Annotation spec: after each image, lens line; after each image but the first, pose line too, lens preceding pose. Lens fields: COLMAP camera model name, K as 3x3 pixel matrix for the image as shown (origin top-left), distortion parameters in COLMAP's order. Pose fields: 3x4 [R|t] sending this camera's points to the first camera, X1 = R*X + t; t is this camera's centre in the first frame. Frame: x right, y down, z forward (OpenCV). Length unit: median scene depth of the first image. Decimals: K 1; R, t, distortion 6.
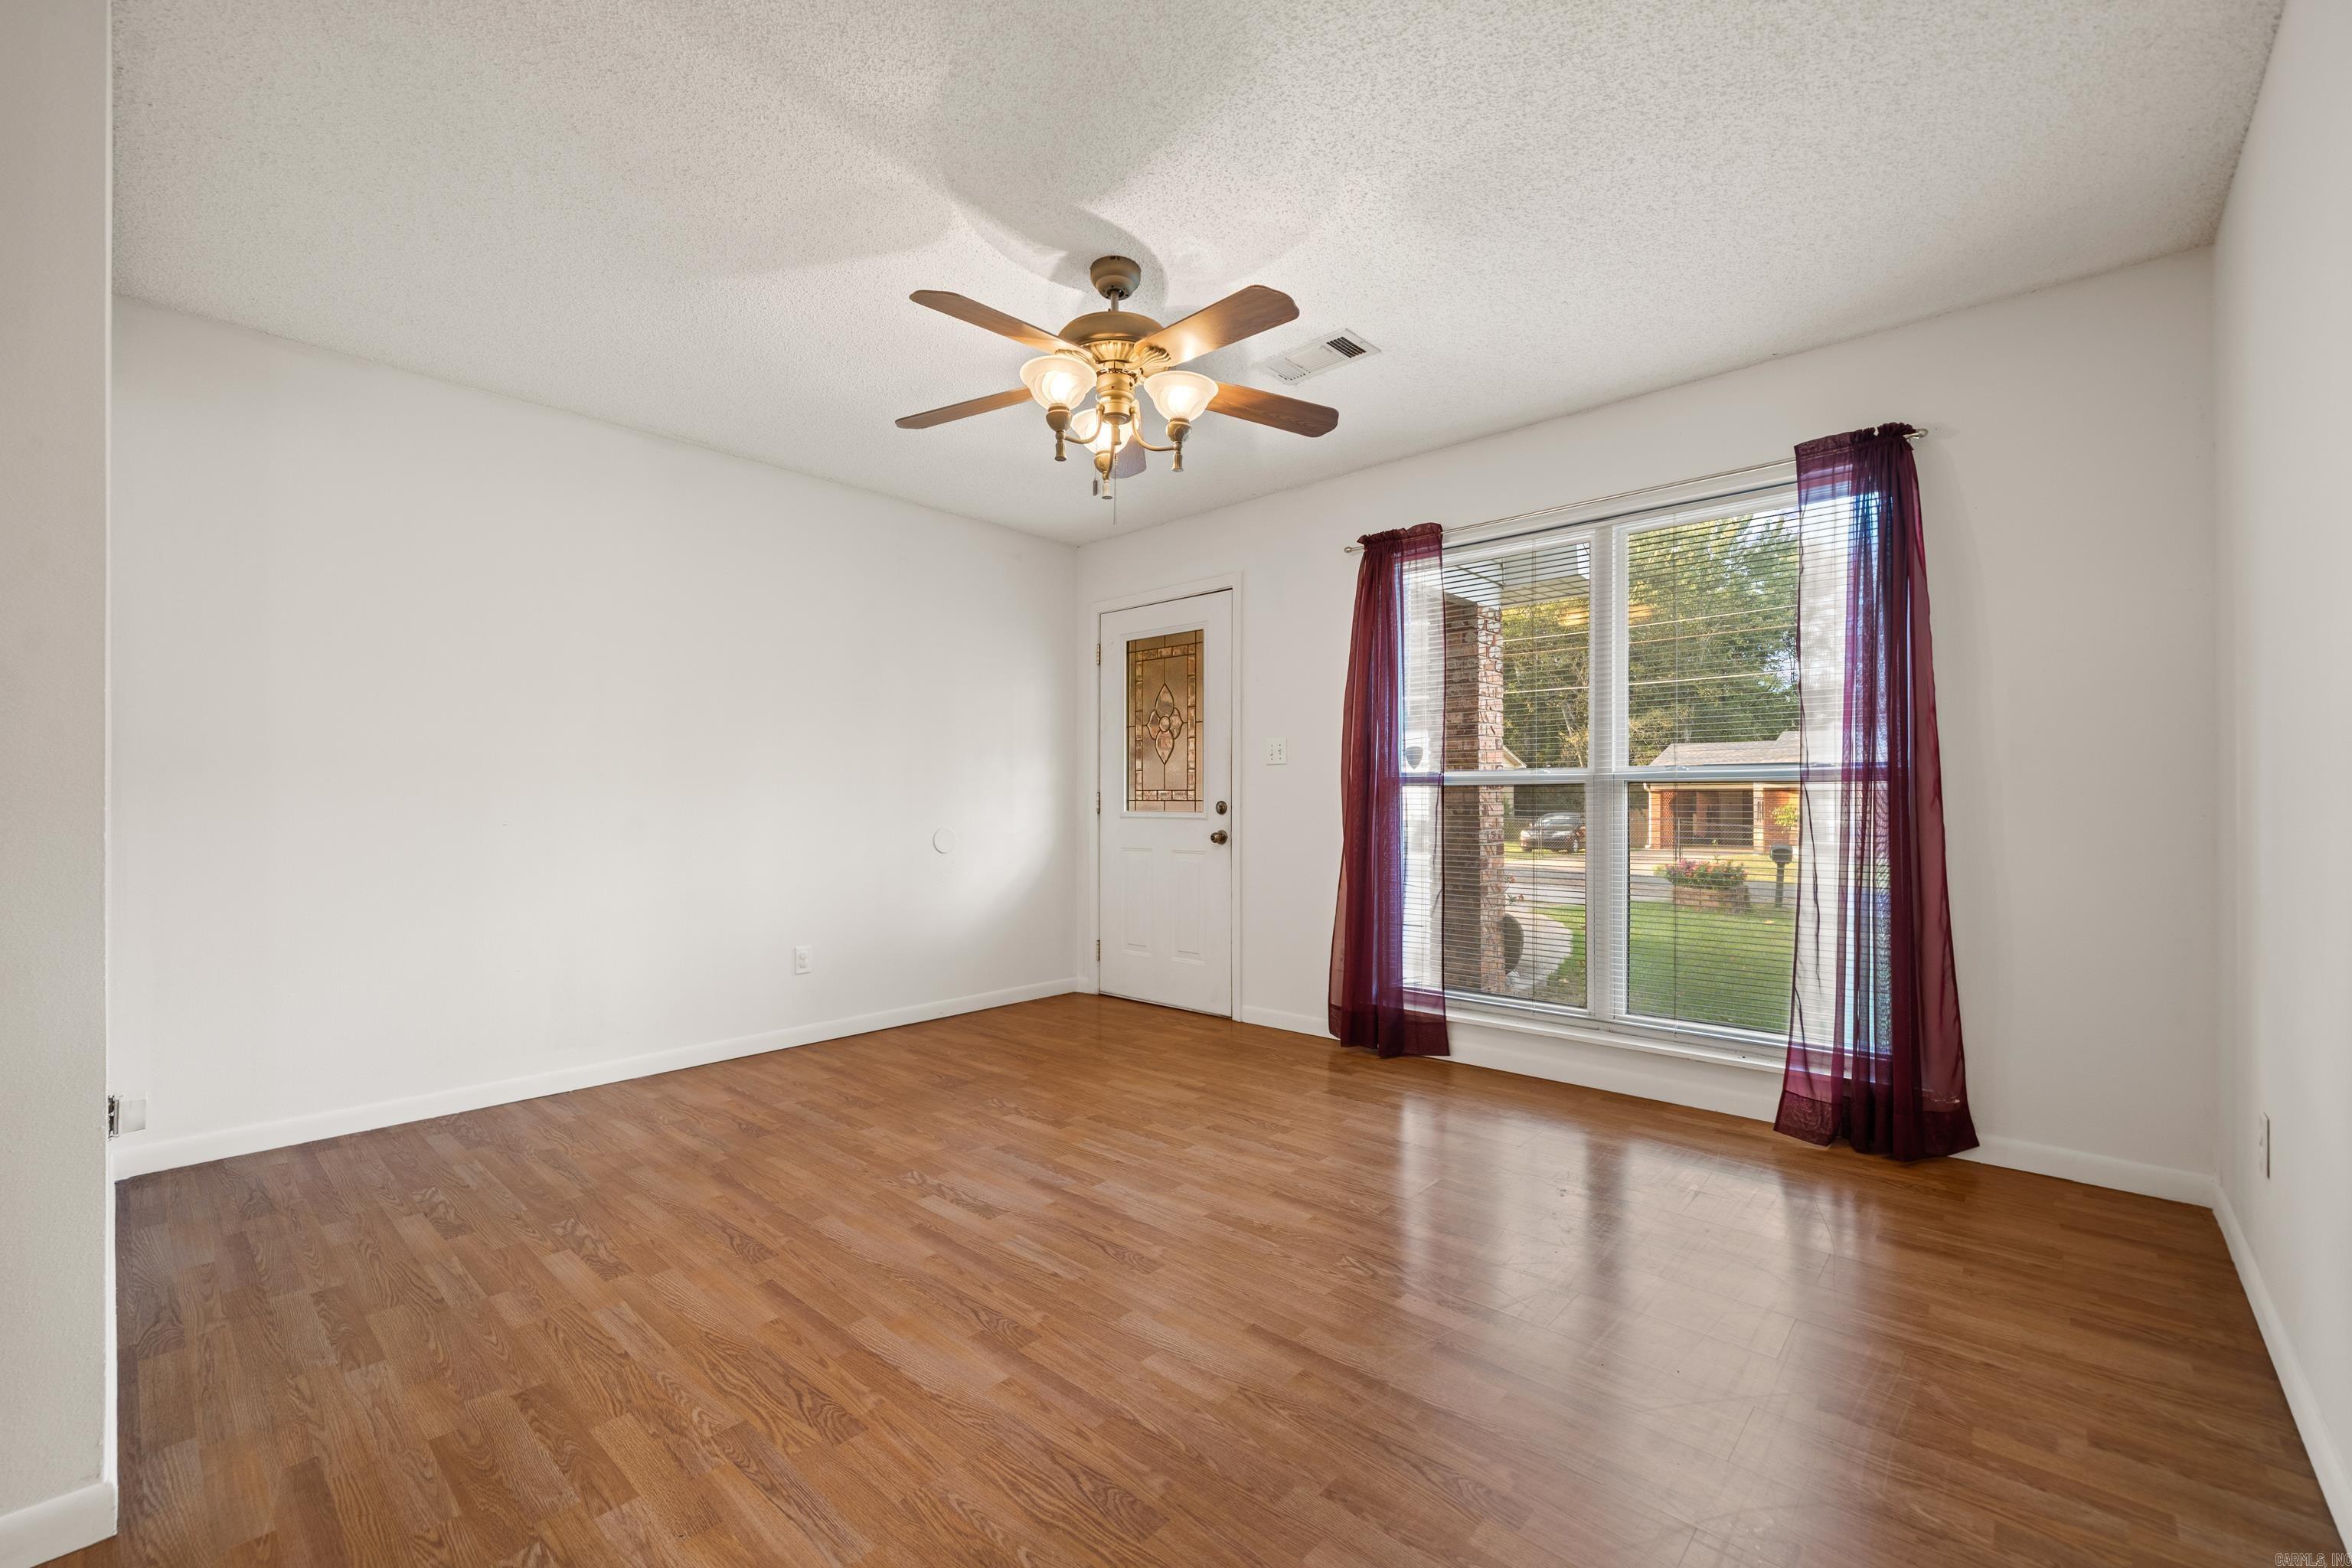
lens RADIAL K [[937.8, 0, 1168.5], [0, 937.8, 791.0], [0, 0, 1]] dist [-0.001553, 0.000155]
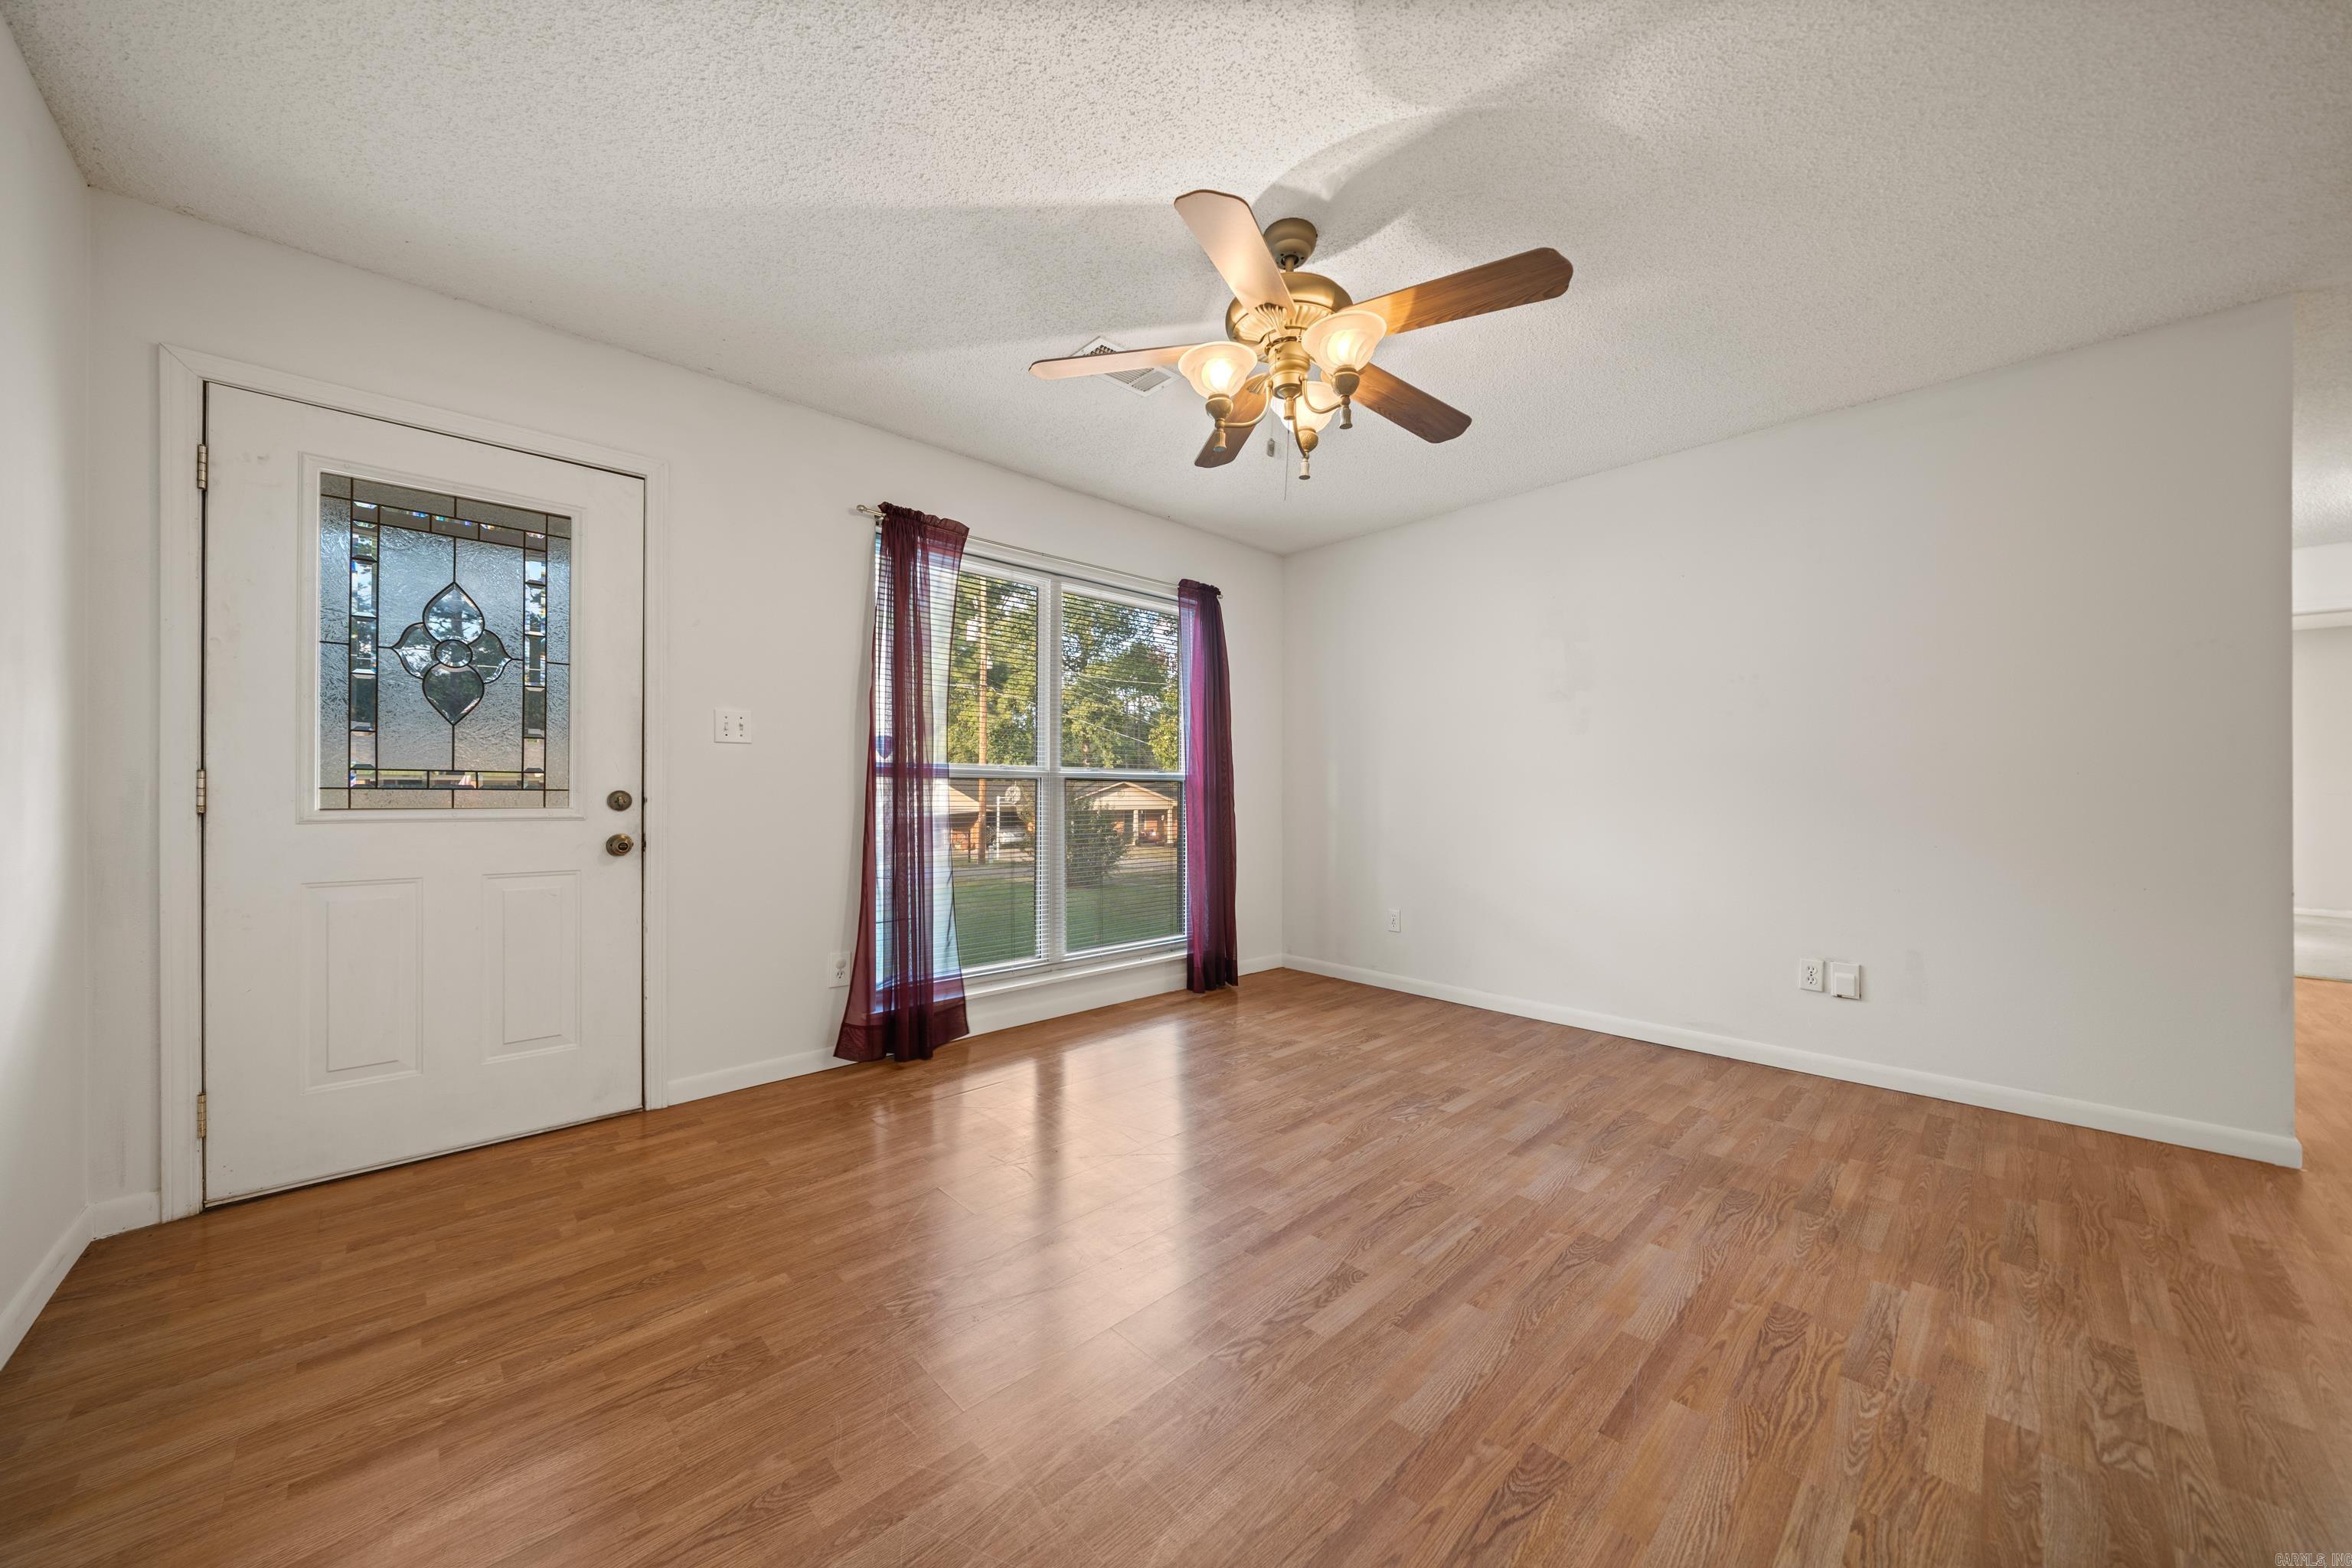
lens RADIAL K [[806.9, 0, 1170.1], [0, 806.9, 787.8], [0, 0, 1]] dist [-0.000581, 0.000461]
pose [[0.088433, 0.007675, 0.996053, -1.001979], [-0.017698, 0.999825, -0.006133, 0.011914], [-0.995925, -0.017086, 0.088554, 1.174028]]
